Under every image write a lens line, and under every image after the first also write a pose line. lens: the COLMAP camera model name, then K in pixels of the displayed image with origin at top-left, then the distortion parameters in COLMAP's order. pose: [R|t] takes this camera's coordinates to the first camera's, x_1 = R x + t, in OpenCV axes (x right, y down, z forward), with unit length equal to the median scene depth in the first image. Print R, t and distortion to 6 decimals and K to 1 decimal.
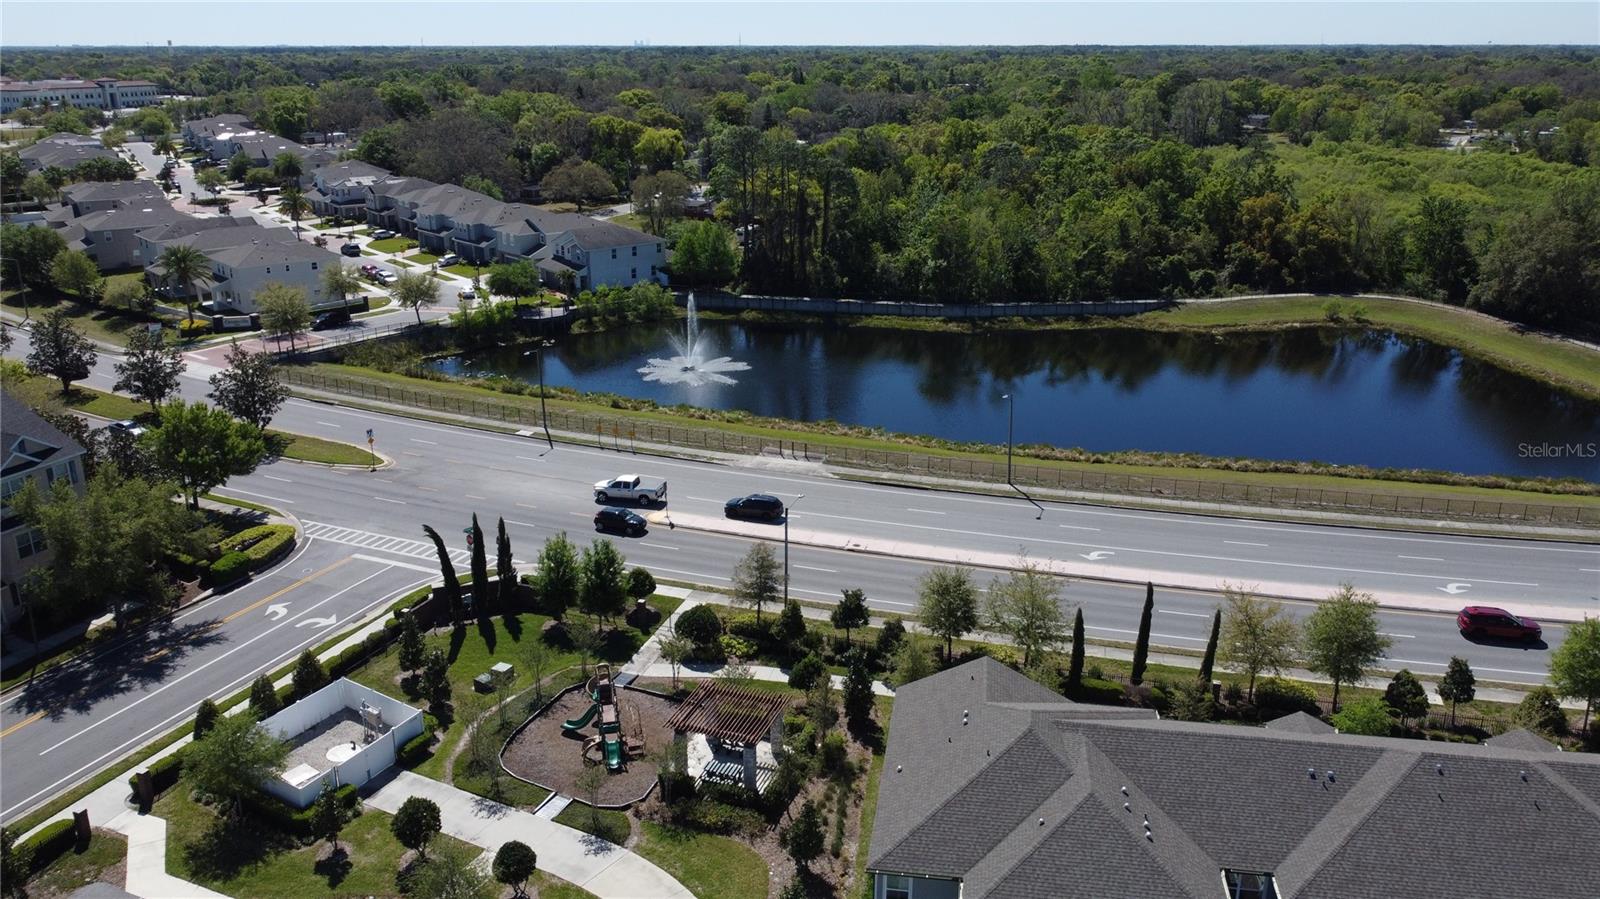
lens RADIAL K [[1230.8, 0, 797.1], [0, 1230.8, 449.9], [0, 0, 1]] dist [-0.000384, -0.002334]
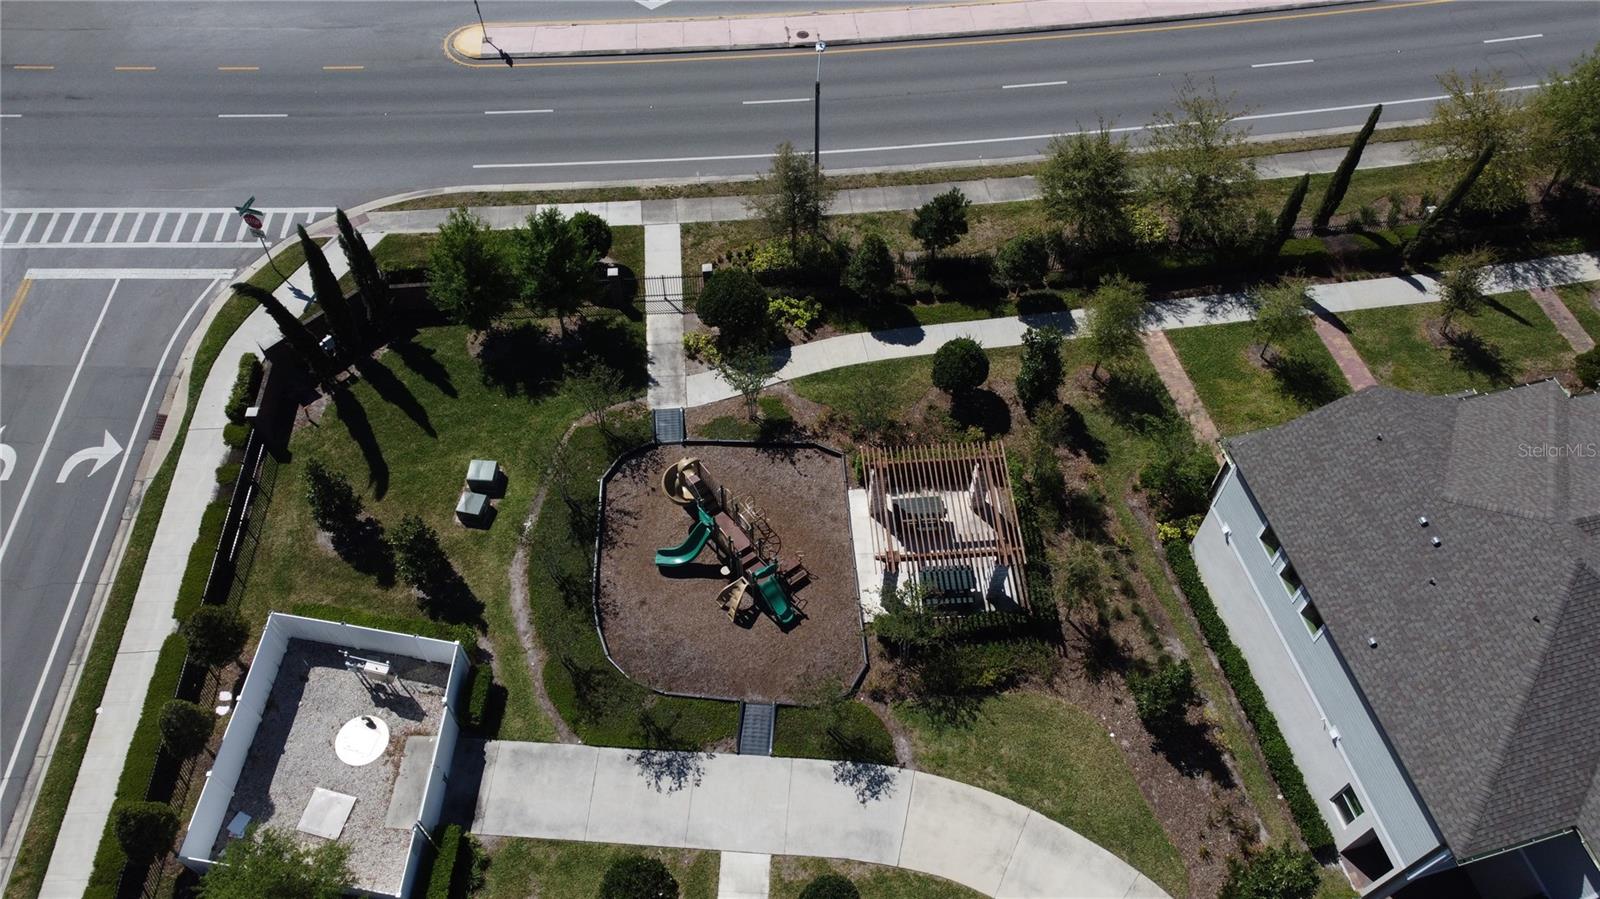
lens RADIAL K [[1230.8, 0, 802.8], [0, 1230.8, 446.1], [0, 0, 1]] dist [-0.000384, -0.002334]
pose [[0.913336, -0.324751, 0.245670, -0.241205], [0.113502, 0.782423, 0.612316, -0.201545], [-0.391068, -0.531366, 0.751476, 0.469089]]
